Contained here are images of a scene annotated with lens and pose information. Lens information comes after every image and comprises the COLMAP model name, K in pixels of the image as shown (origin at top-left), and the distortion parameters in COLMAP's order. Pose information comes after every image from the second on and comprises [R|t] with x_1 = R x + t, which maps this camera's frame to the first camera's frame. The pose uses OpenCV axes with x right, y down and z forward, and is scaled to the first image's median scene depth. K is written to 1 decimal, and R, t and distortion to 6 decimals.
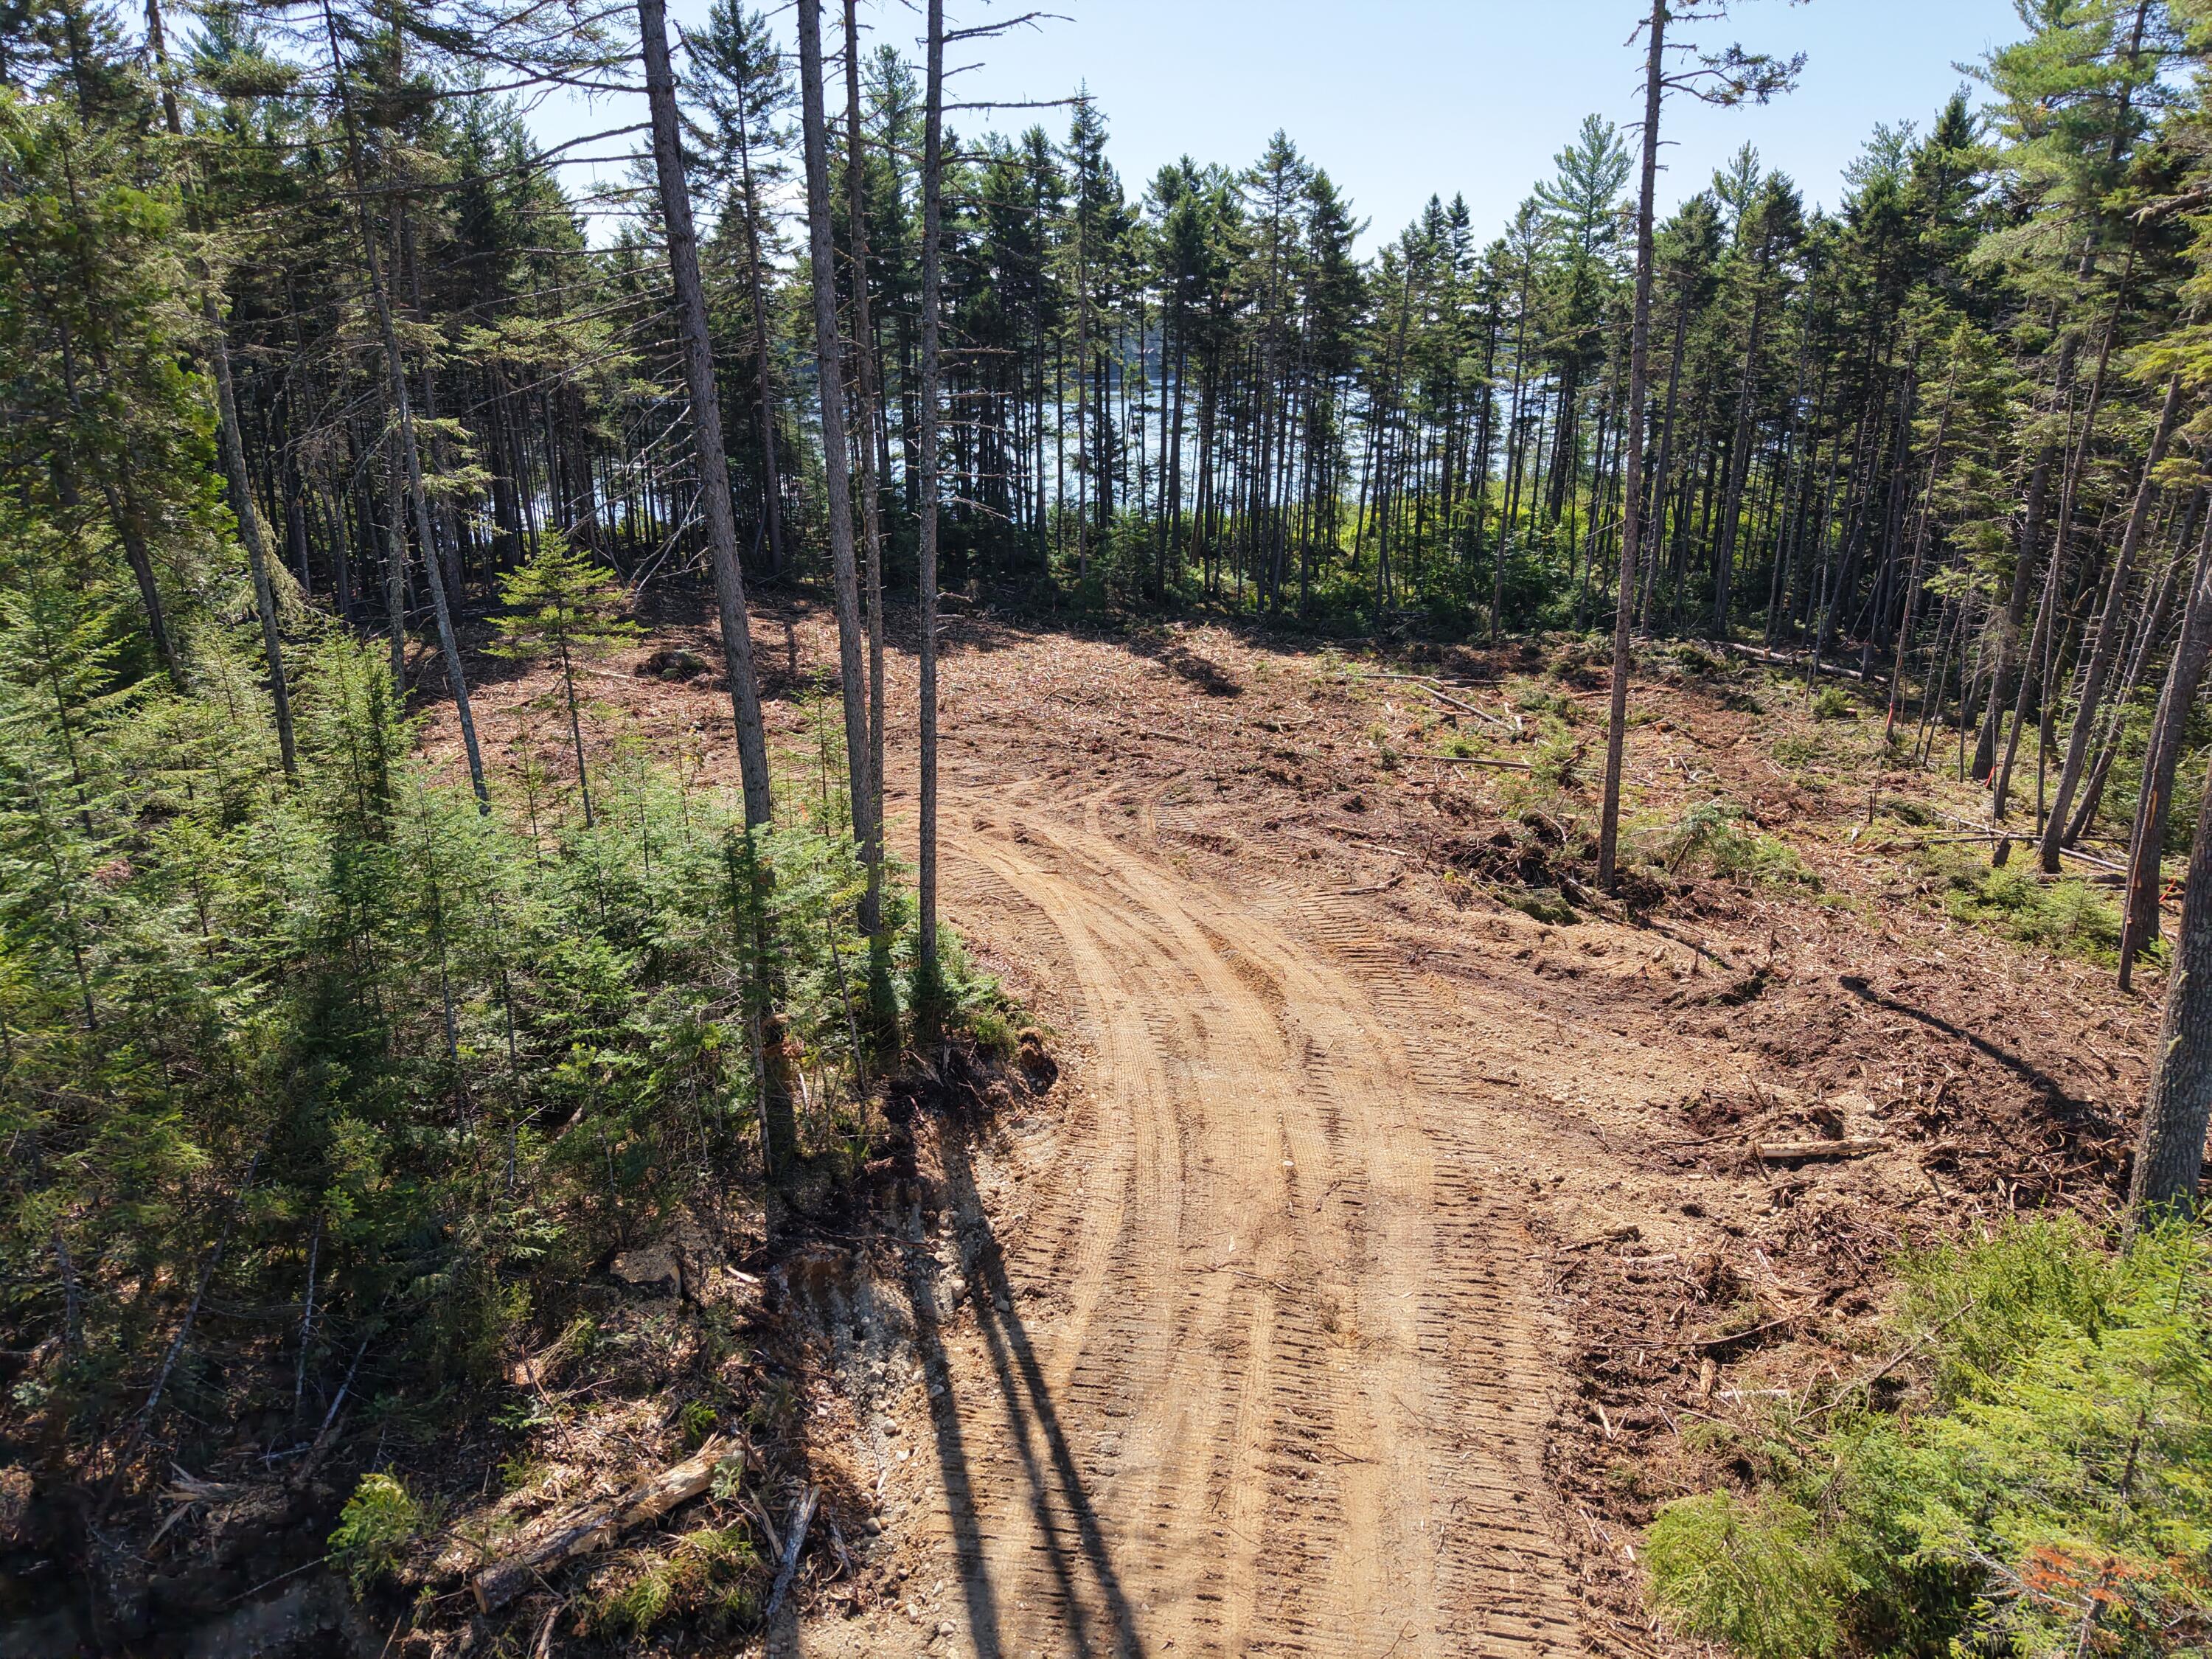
lens RADIAL K [[1547.7, 0, 1106.0], [0, 1547.7, 829.5], [0, 0, 1]] dist [0.023299, -0.034539]
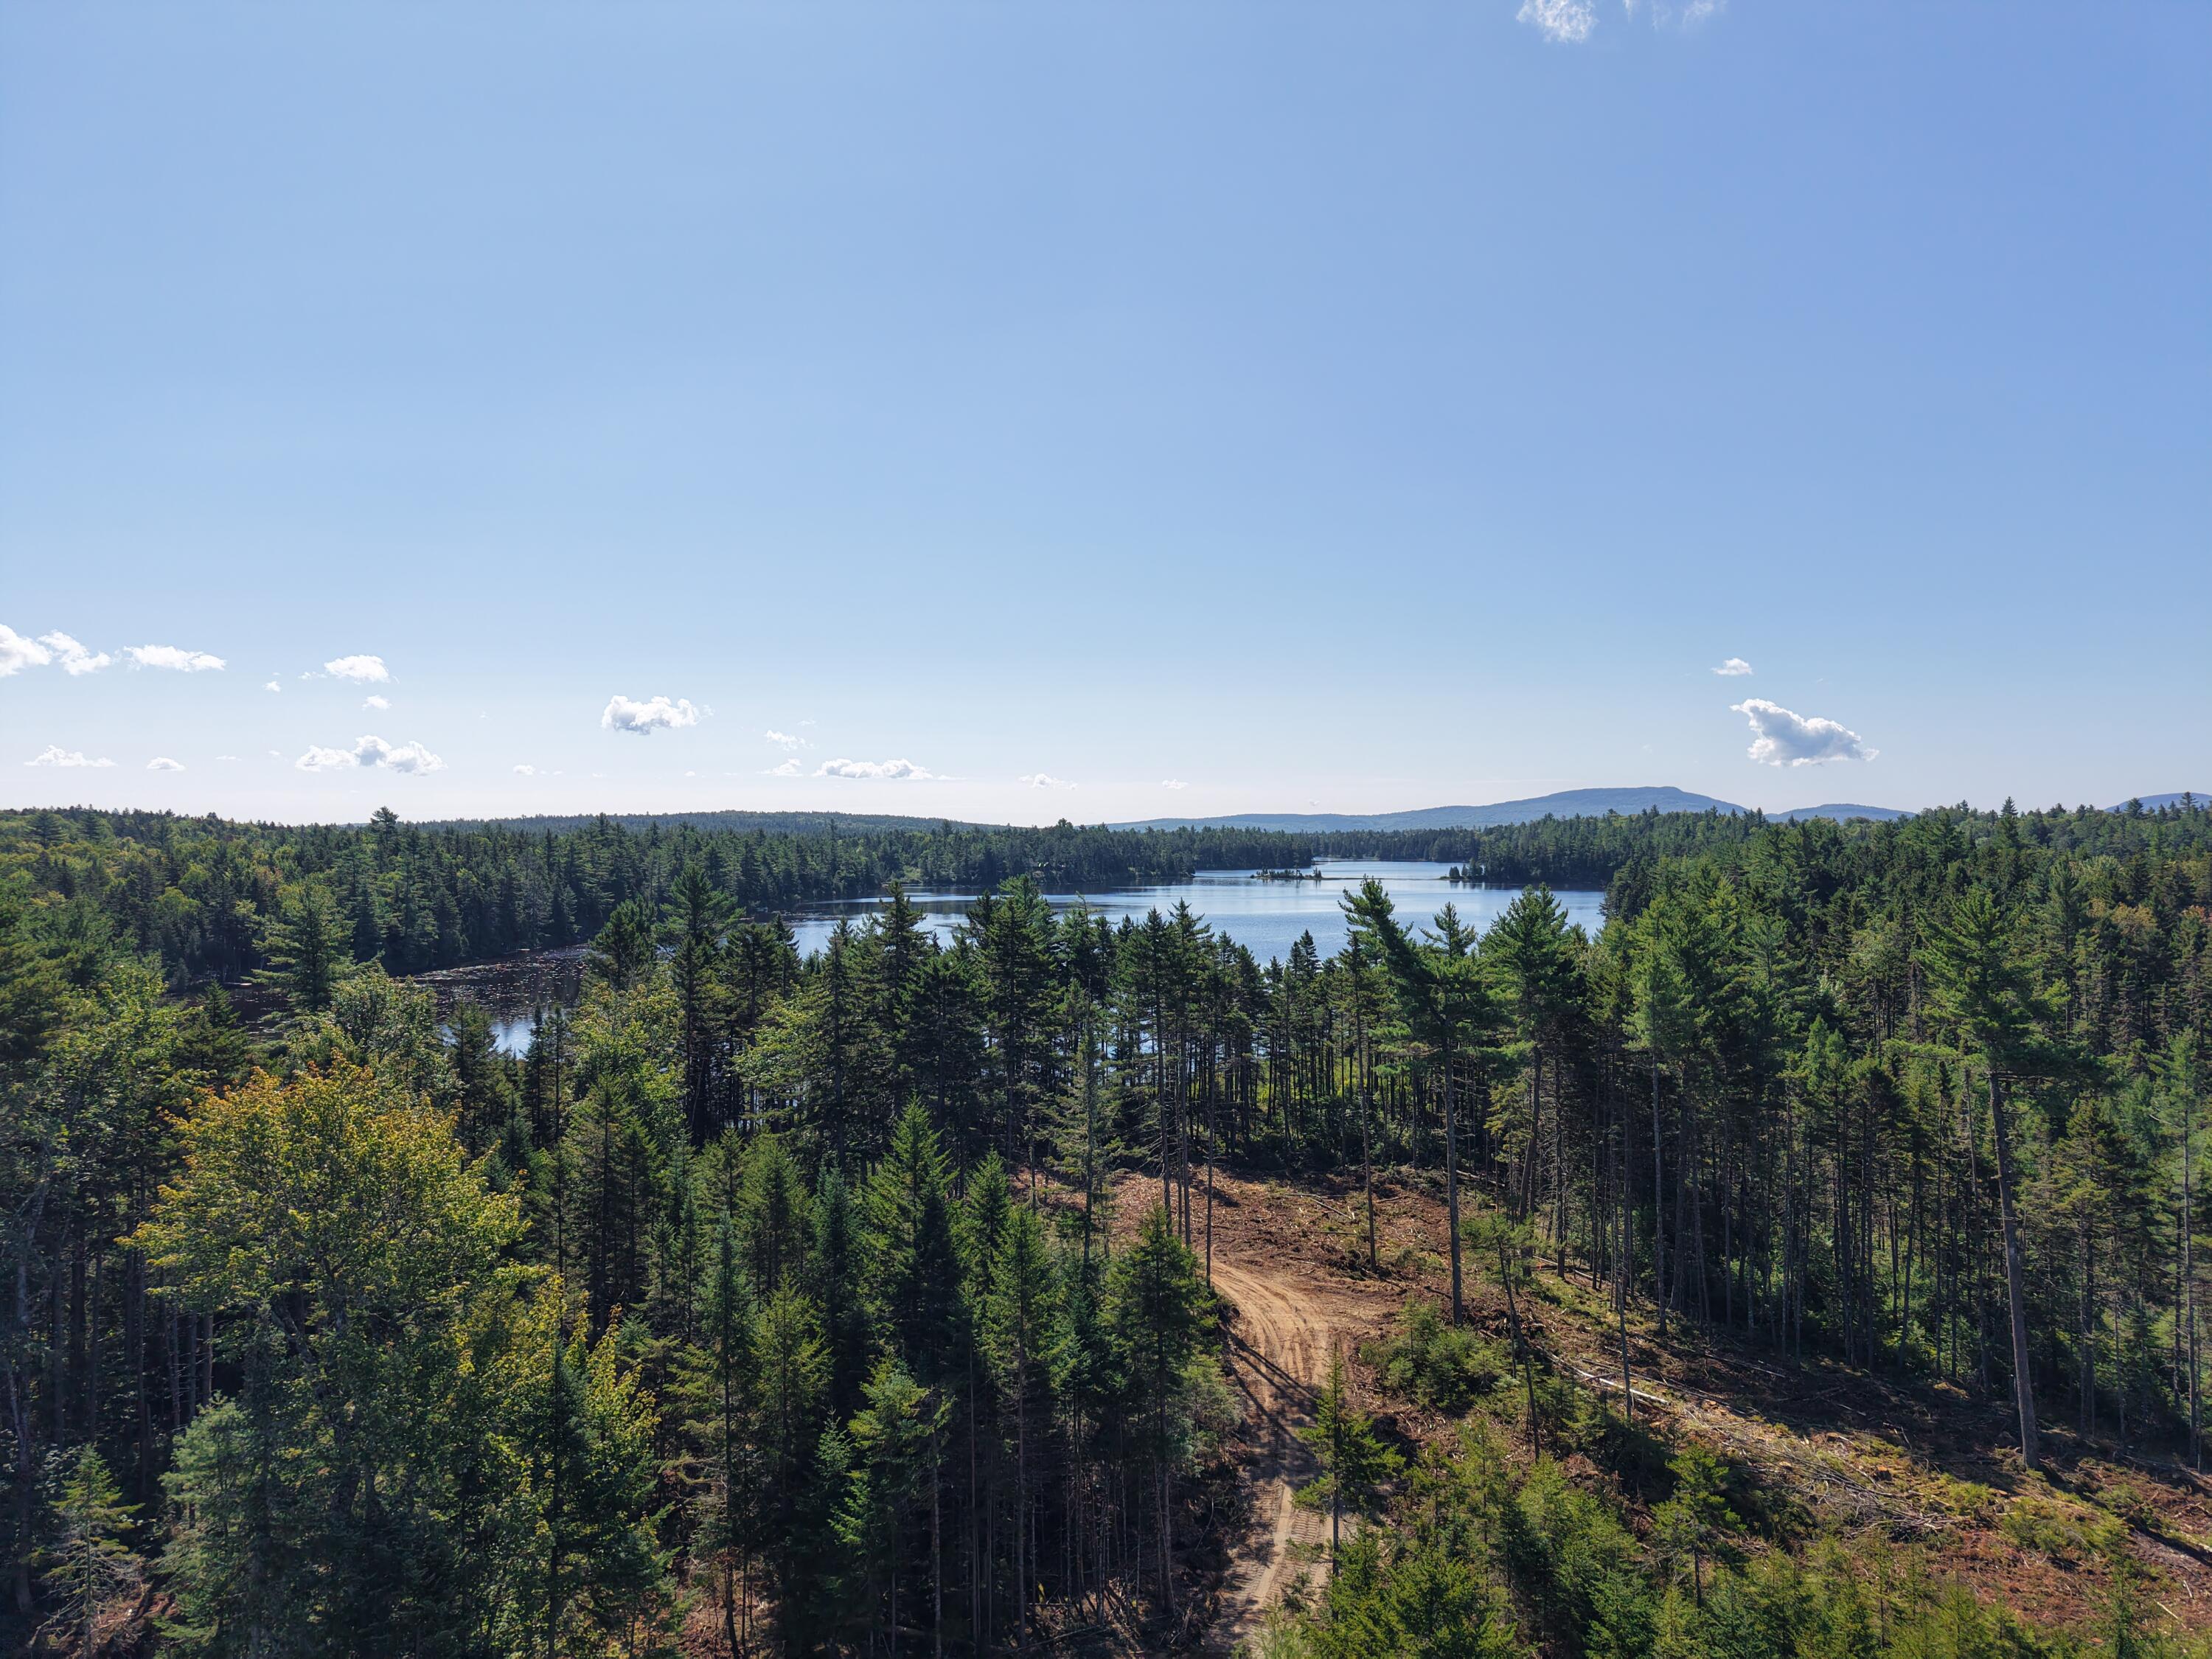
lens RADIAL K [[1547.7, 0, 1106.0], [0, 1547.7, 829.5], [0, 0, 1]] dist [0.023299, -0.034539]
pose [[0.996707, -0.008746, 0.080614, -0.518507], [0.032027, 0.955796, -0.292281, 0.085471], [-0.074495, 0.293900, 0.952929, -2.436524]]
